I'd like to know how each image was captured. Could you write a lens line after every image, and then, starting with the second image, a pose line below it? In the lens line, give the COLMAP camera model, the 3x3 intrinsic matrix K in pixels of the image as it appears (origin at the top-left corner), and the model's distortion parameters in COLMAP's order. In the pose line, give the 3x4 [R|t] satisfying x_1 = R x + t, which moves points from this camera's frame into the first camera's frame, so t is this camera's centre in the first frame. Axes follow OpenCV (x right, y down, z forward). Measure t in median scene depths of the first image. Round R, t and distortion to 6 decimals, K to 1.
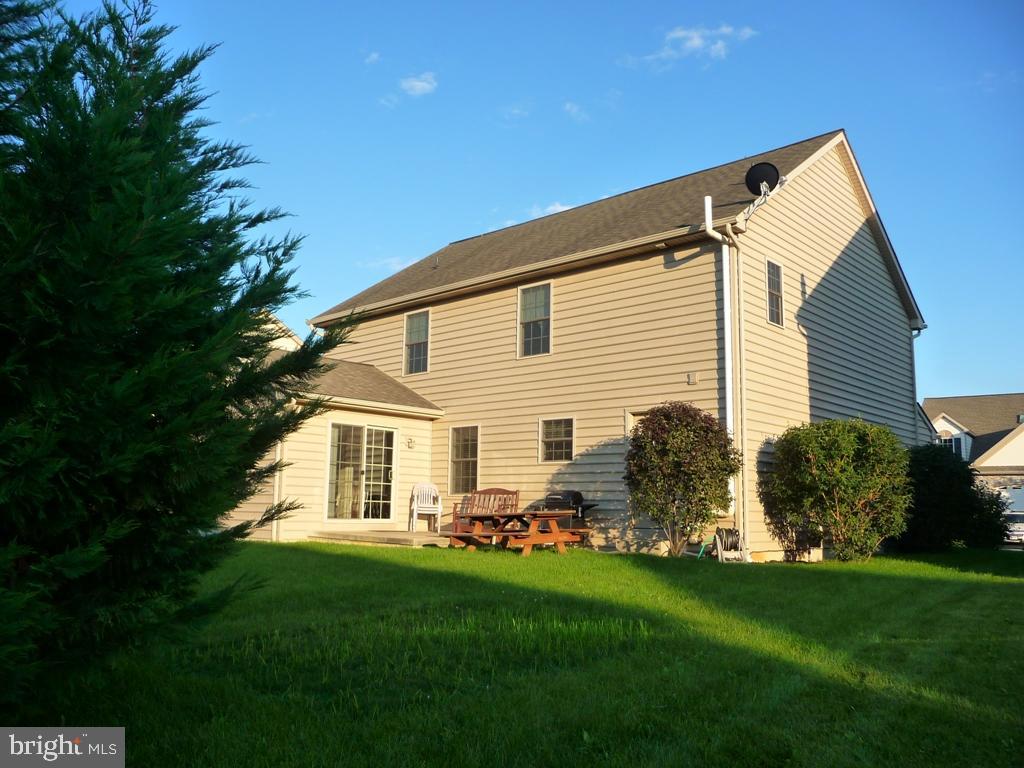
lens RADIAL K [[842.6, 0, 515.1], [0, 842.6, 384.4], [0, 0, 1]] dist [-0.033978, 0.026197]
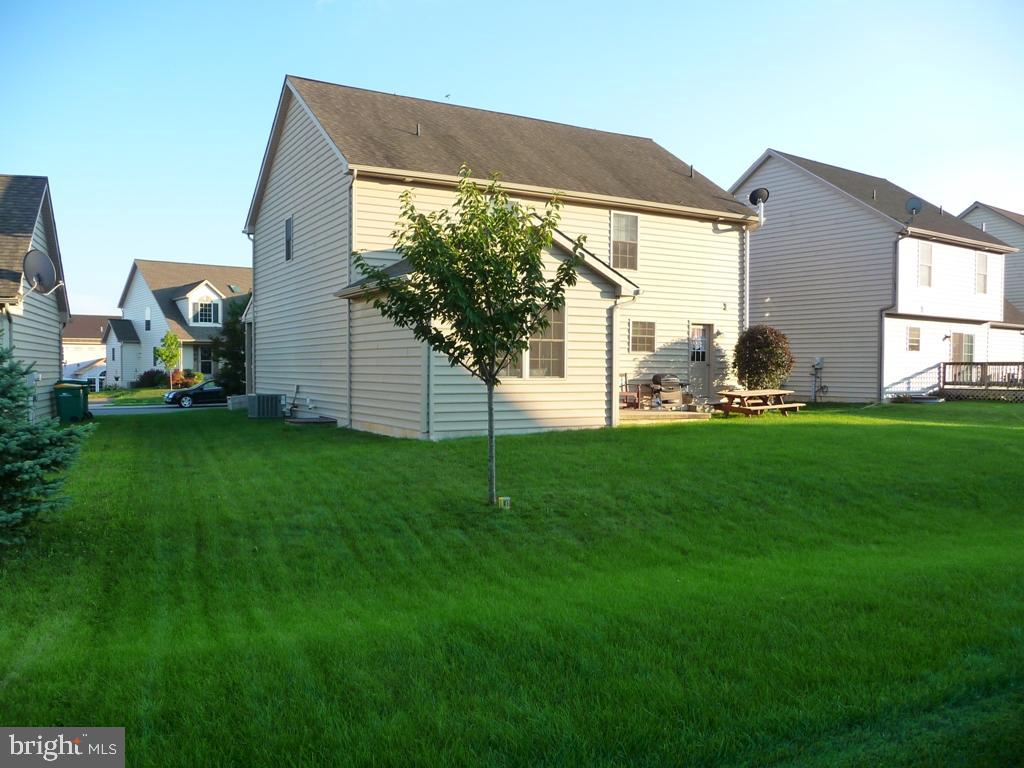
lens RADIAL K [[842.6, 0, 513.3], [0, 842.6, 387.3], [0, 0, 1]] dist [-0.033978, 0.026197]
pose [[0.304081, -0.037402, 0.951912, -1.323504], [-0.144133, 0.985920, 0.084780, 0.061653], [-0.941680, -0.162982, 0.294409, 0.781405]]
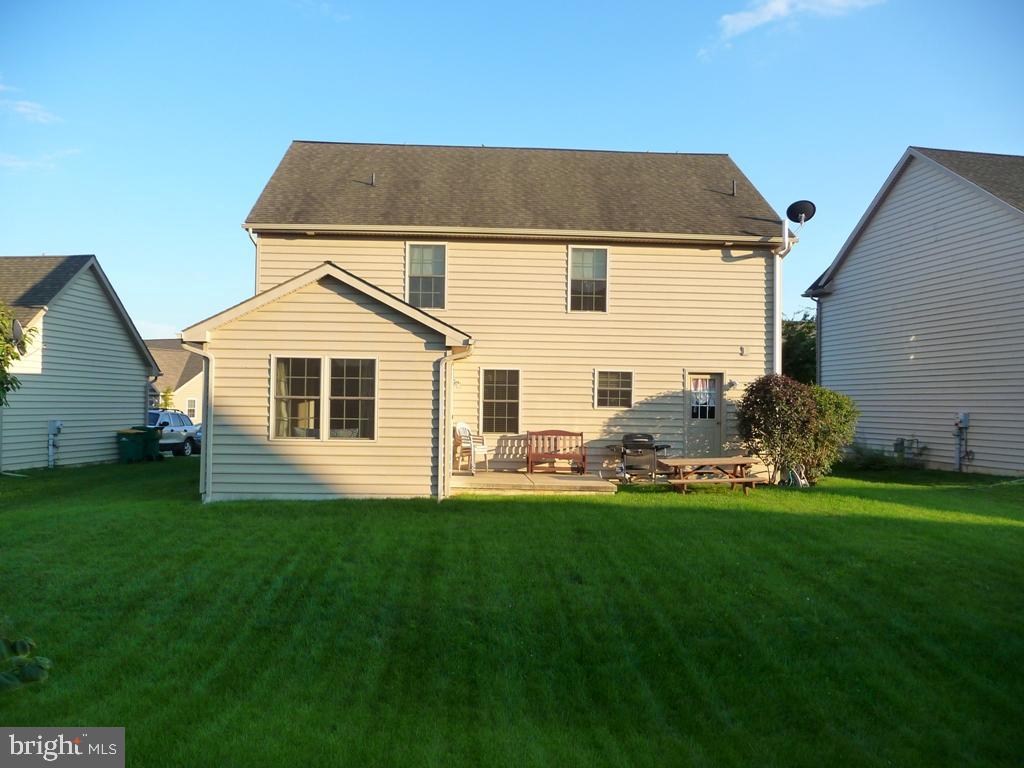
lens RADIAL K [[842.6, 0, 513.8], [0, 842.6, 384.2], [0, 0, 1]] dist [-0.033978, 0.026197]
pose [[0.699438, 0.010379, 0.714618, -0.880711], [-0.111466, 0.989243, 0.094731, -0.035740], [-0.705947, -0.145915, 0.693071, 0.291168]]
